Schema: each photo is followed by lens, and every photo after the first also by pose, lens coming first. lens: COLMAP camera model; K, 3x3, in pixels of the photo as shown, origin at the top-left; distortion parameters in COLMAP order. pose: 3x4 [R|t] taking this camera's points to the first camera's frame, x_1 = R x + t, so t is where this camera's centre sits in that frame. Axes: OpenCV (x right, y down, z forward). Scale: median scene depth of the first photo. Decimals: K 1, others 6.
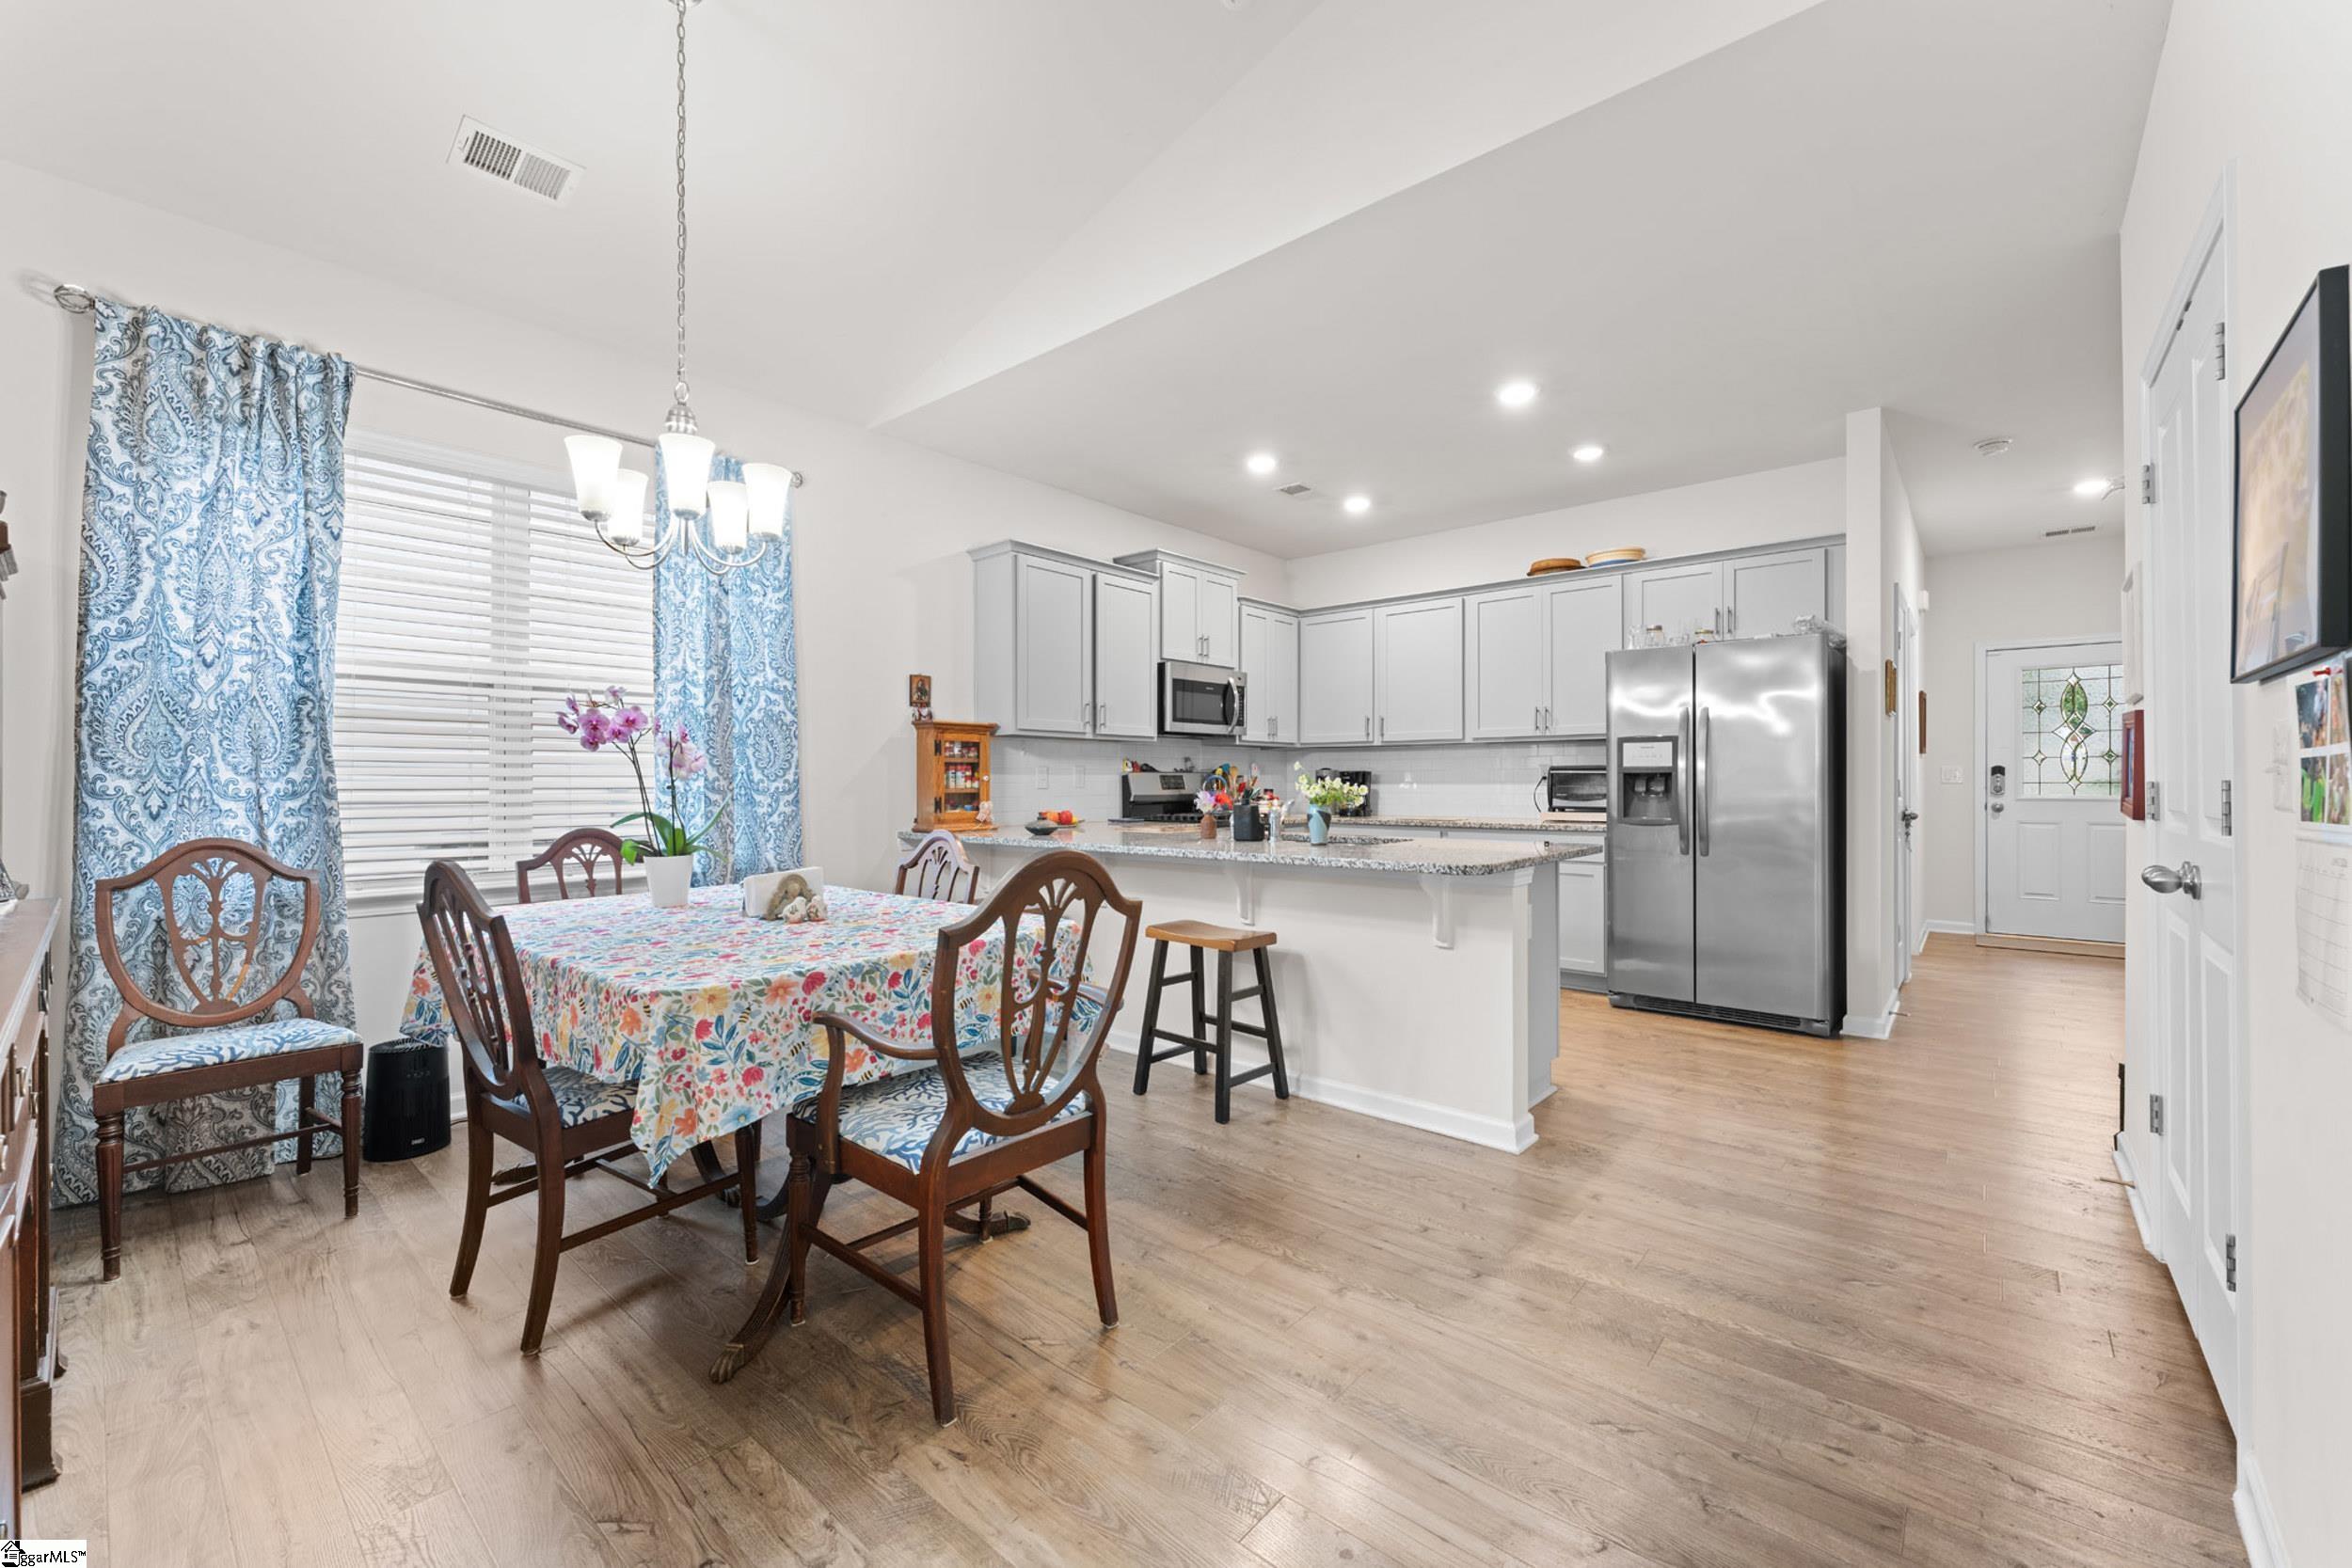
lens RADIAL K [[955.2, 0, 1165.3], [0, 955.2, 776.8], [0, 0, 1]] dist [-0.000153, -0.000876]
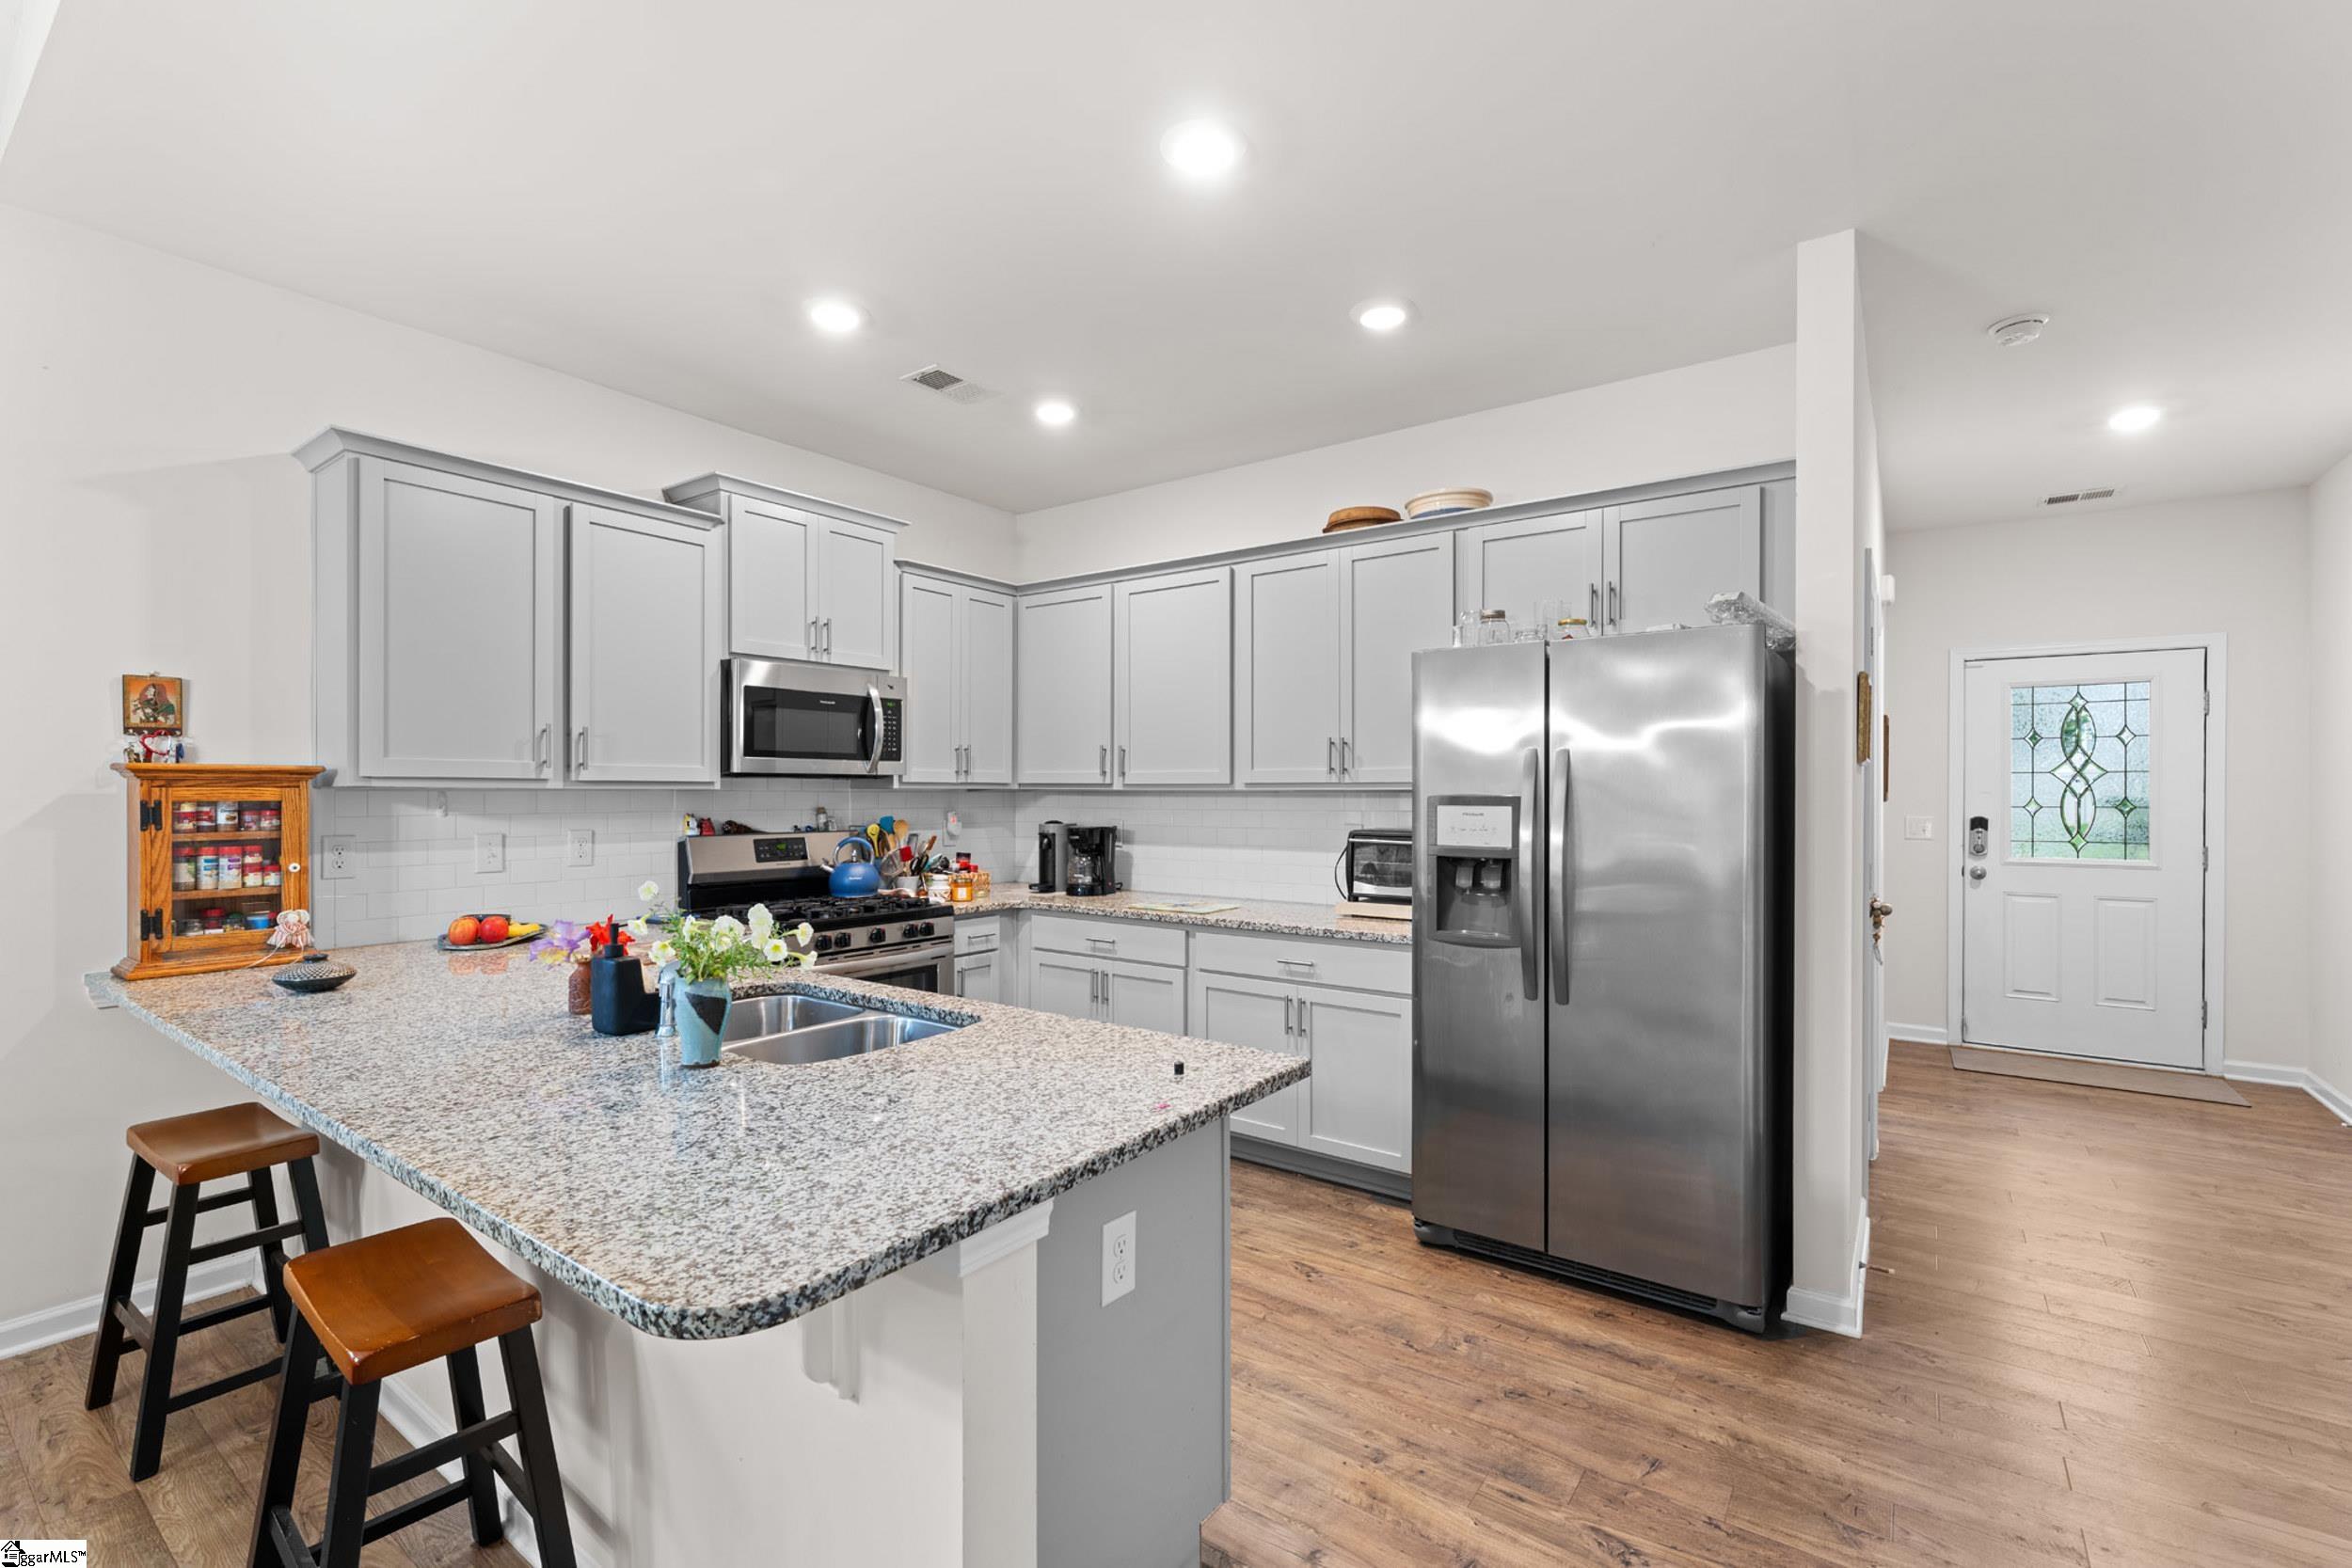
lens RADIAL K [[1022.5, 0, 1158.3], [0, 1022.5, 792.0], [0, 0, 1]] dist [-0.000405, -0.000776]
pose [[0.996901, 0.003294, 0.078593, 0.262400], [-0.003663, 0.999983, 0.004543, -0.046802], [-0.078577, -0.004817, 0.996896, 0.387018]]
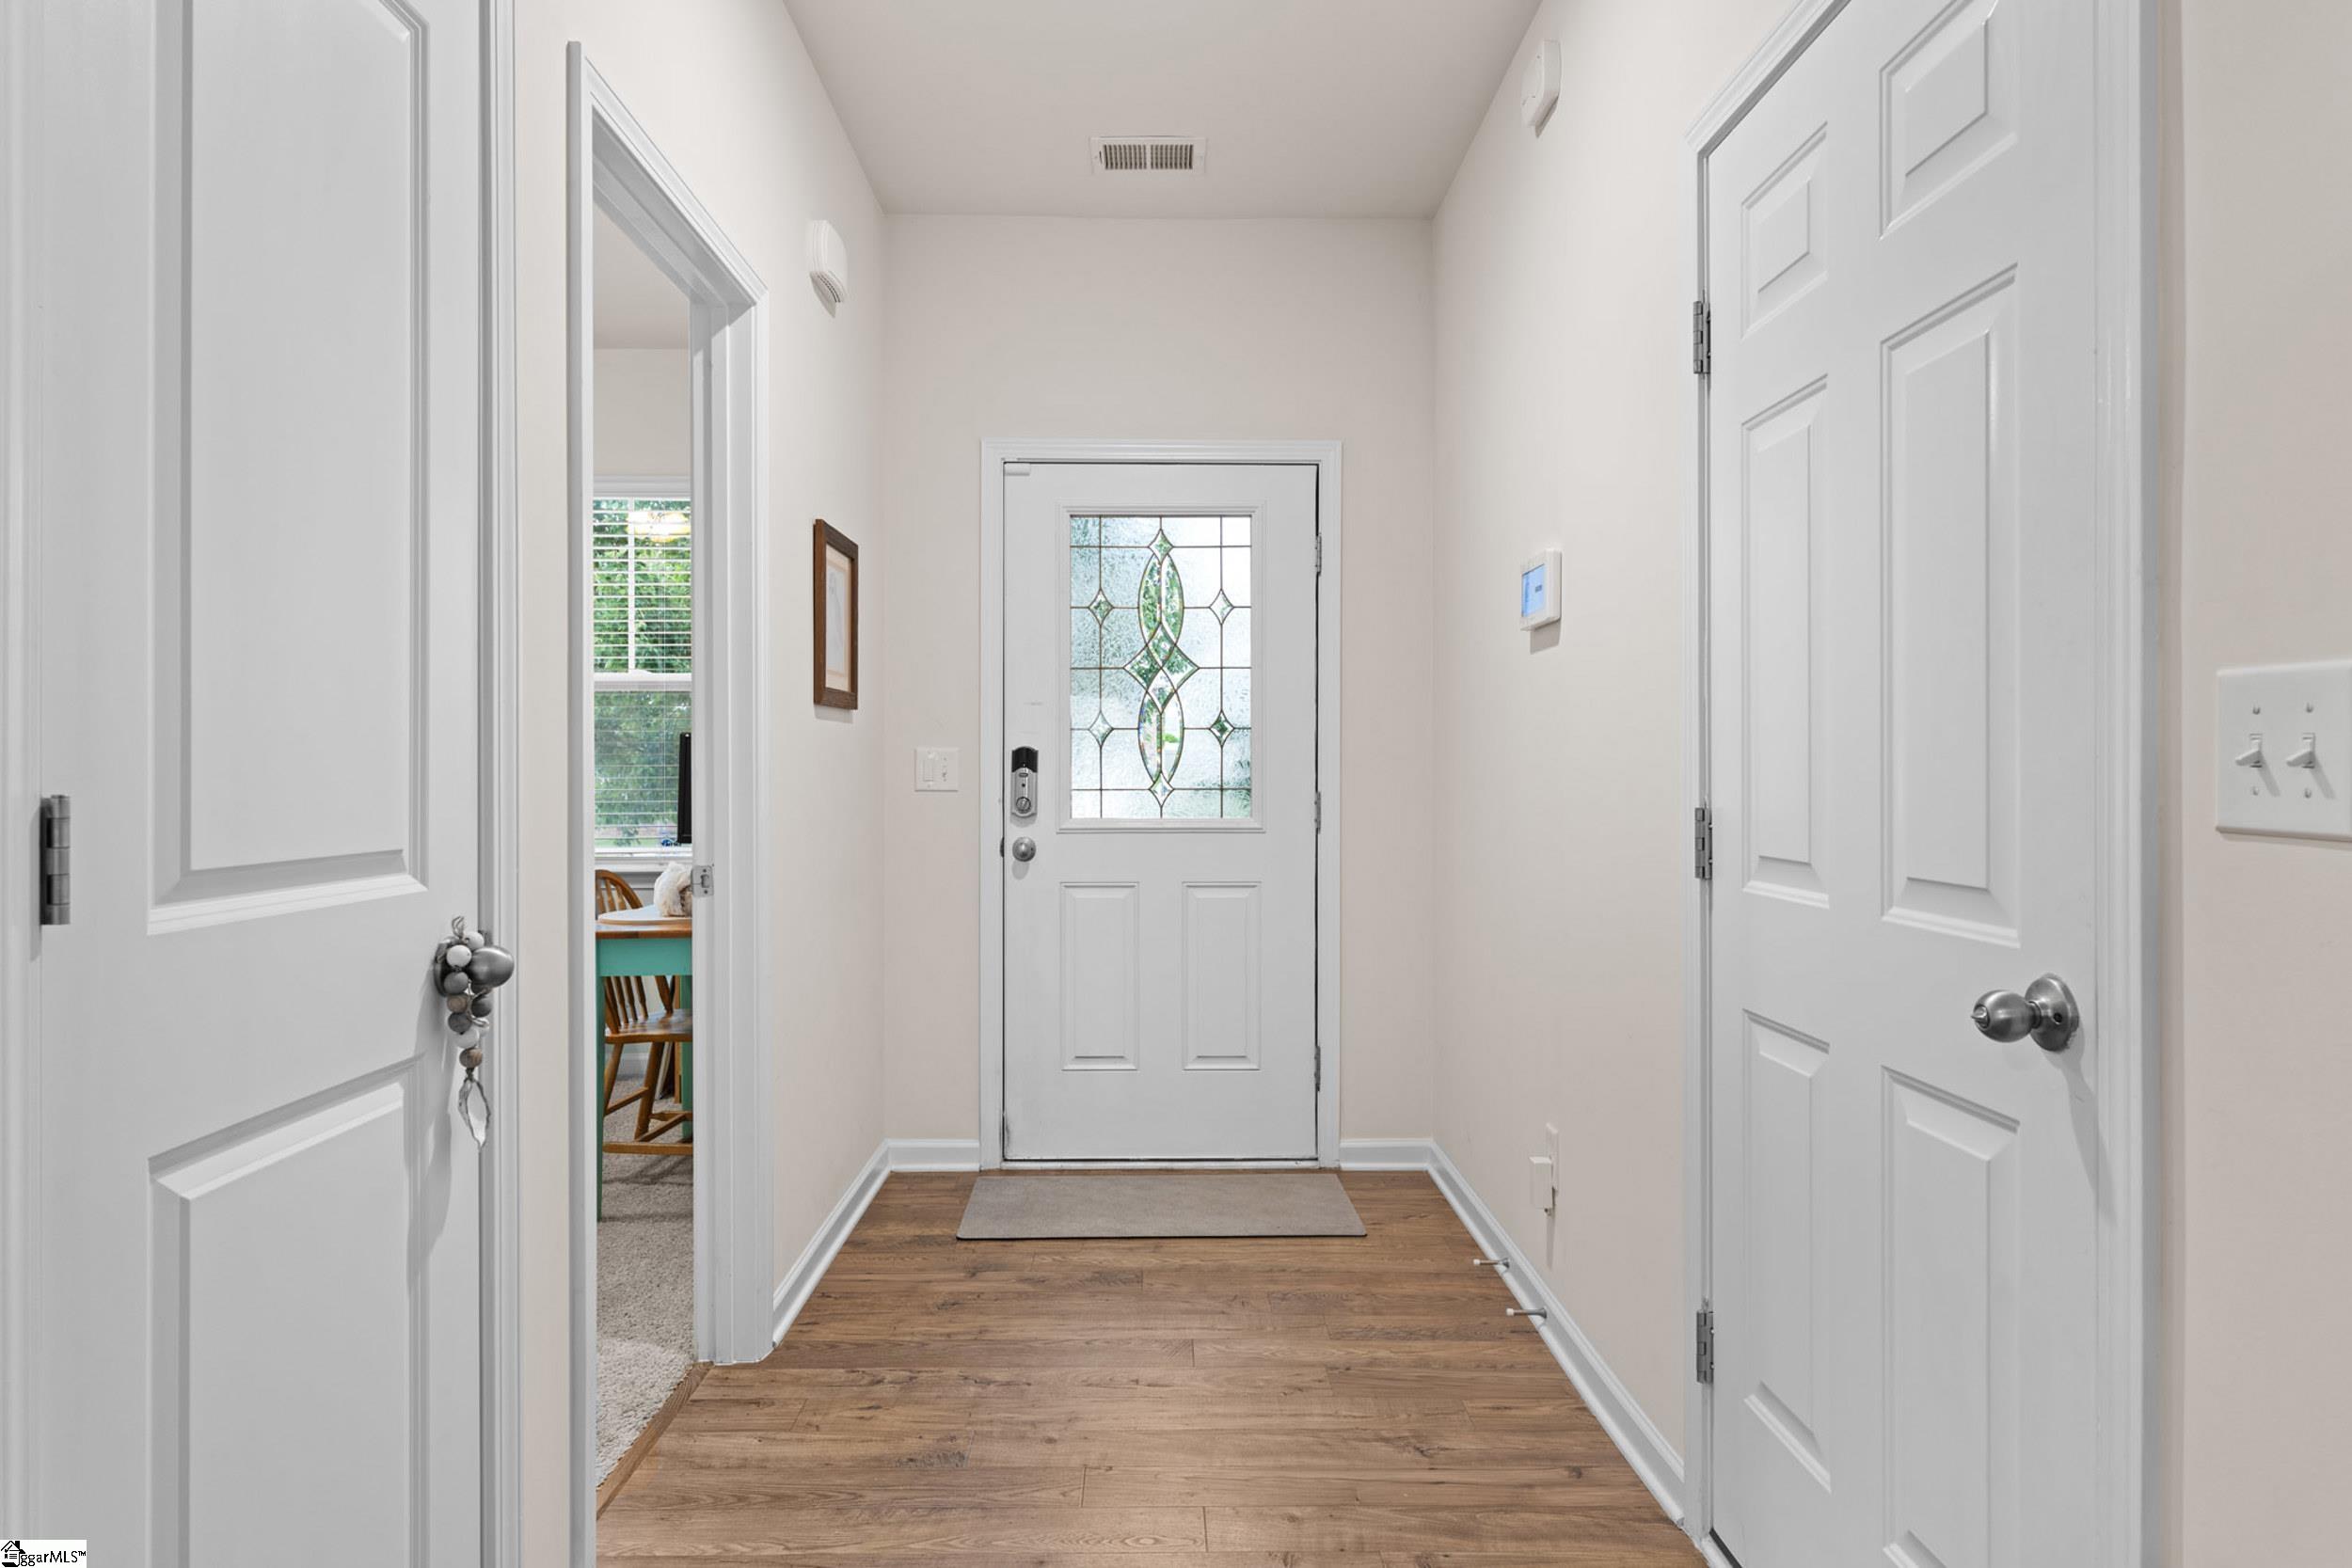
lens RADIAL K [[1337.1, 0, 1165.2], [0, 1337.1, 774.5], [0, 0, 1]] dist [-0.000113, 0.000083]
pose [[0.748607, 0.001233, 0.663012, 0.795990], [-0.003234, 0.999993, 0.001792, -0.001429], [-0.663006, -0.003486, 0.748606, 0.789129]]
